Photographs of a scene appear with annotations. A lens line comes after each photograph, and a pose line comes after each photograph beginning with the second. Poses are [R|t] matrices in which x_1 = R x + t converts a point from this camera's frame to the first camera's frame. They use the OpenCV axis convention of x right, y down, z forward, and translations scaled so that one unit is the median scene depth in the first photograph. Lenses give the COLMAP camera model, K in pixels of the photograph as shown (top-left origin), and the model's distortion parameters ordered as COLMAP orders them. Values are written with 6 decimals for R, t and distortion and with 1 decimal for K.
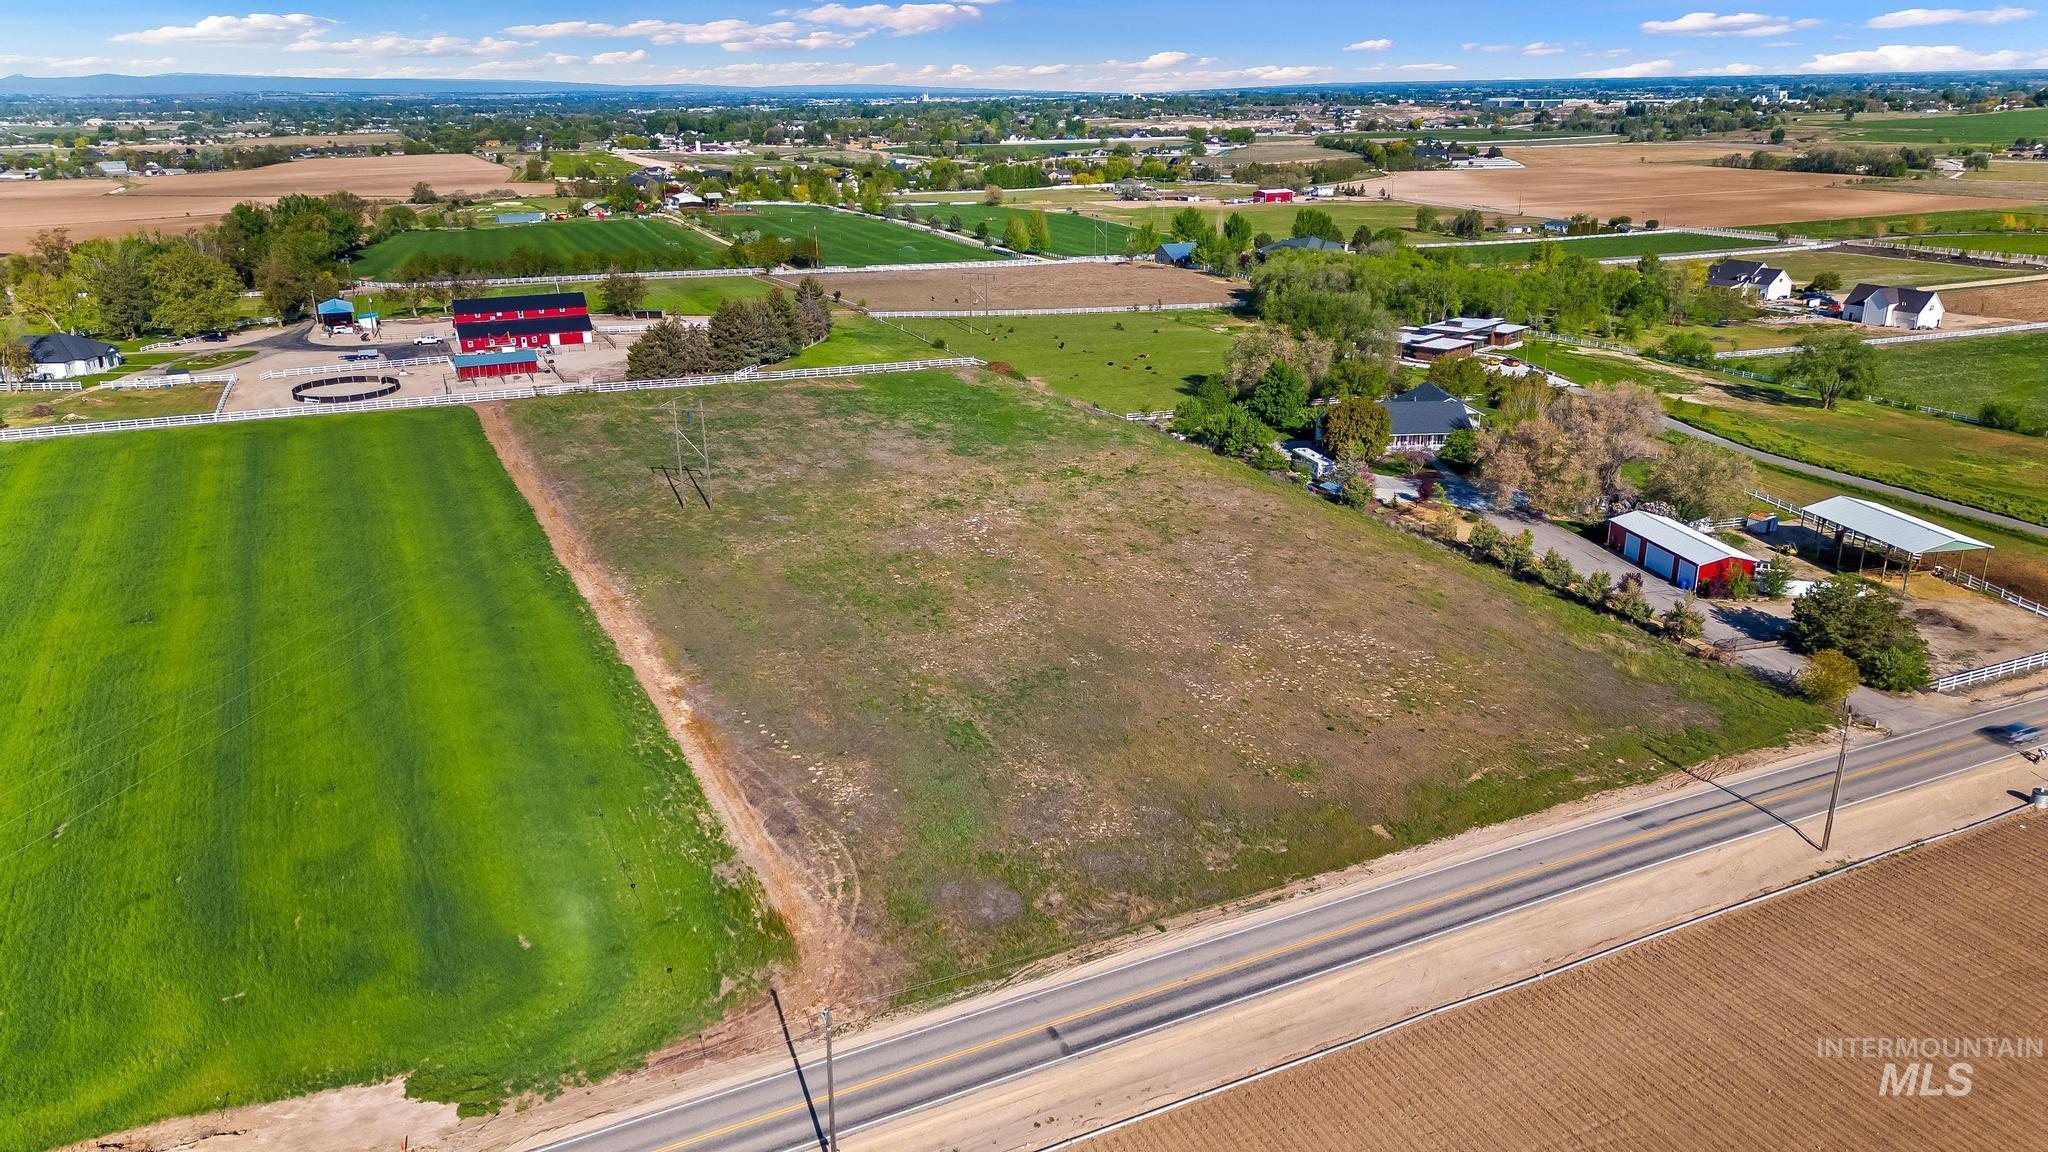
lens RADIAL K [[1386.8, 0, 1042.1], [0, 1386.8, 704.4], [0, 0, 1]] dist [0.085360, -0.073173]
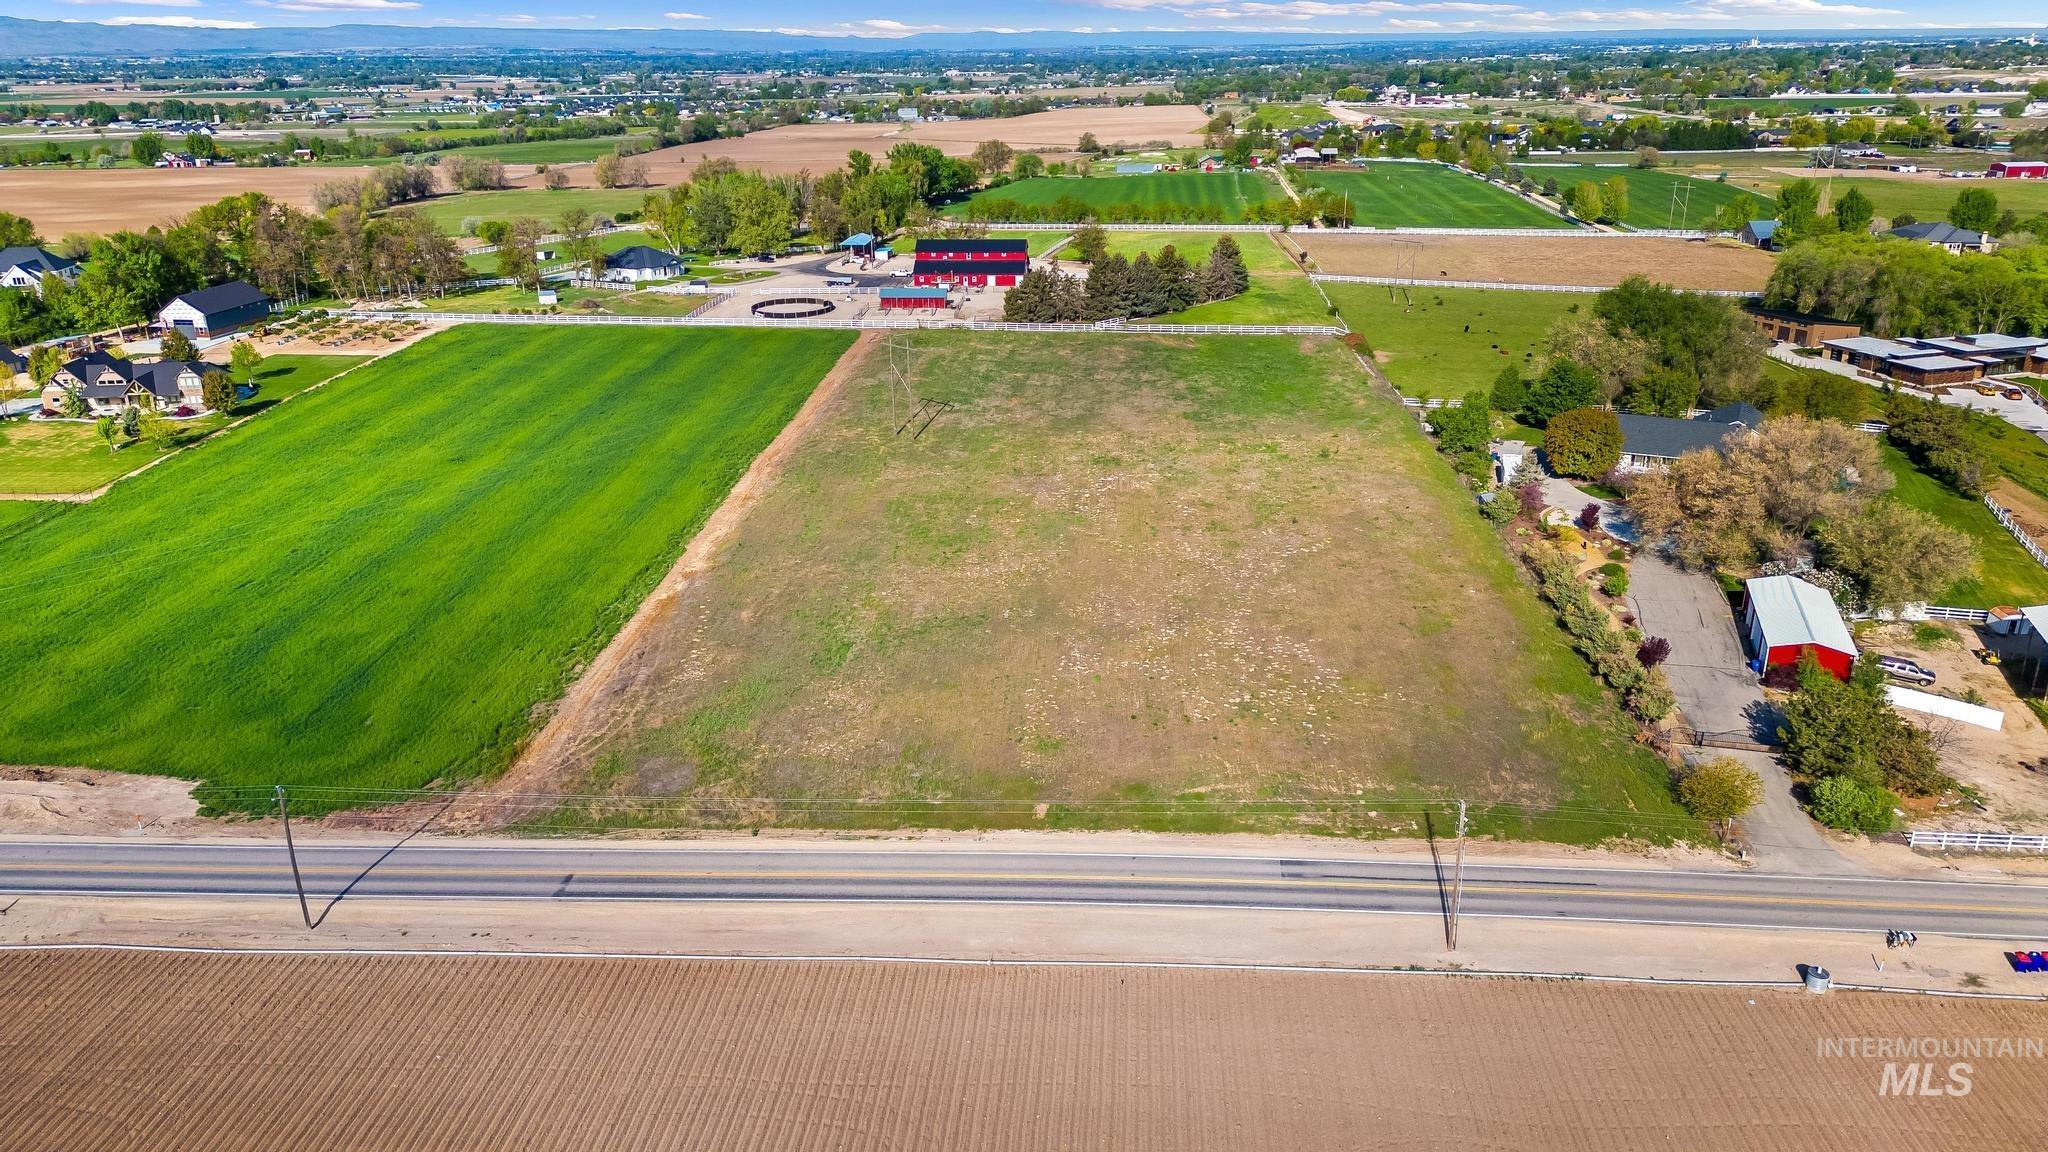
lens RADIAL K [[1386.8, 0, 1042.1], [0, 1386.8, 704.4], [0, 0, 1]] dist [0.085360, -0.073173]
pose [[0.872853, 0.211133, -0.439943, 0.392498], [-0.198007, 0.977239, 0.076138, -0.036564], [0.446005, 0.020654, 0.894792, 0.051314]]
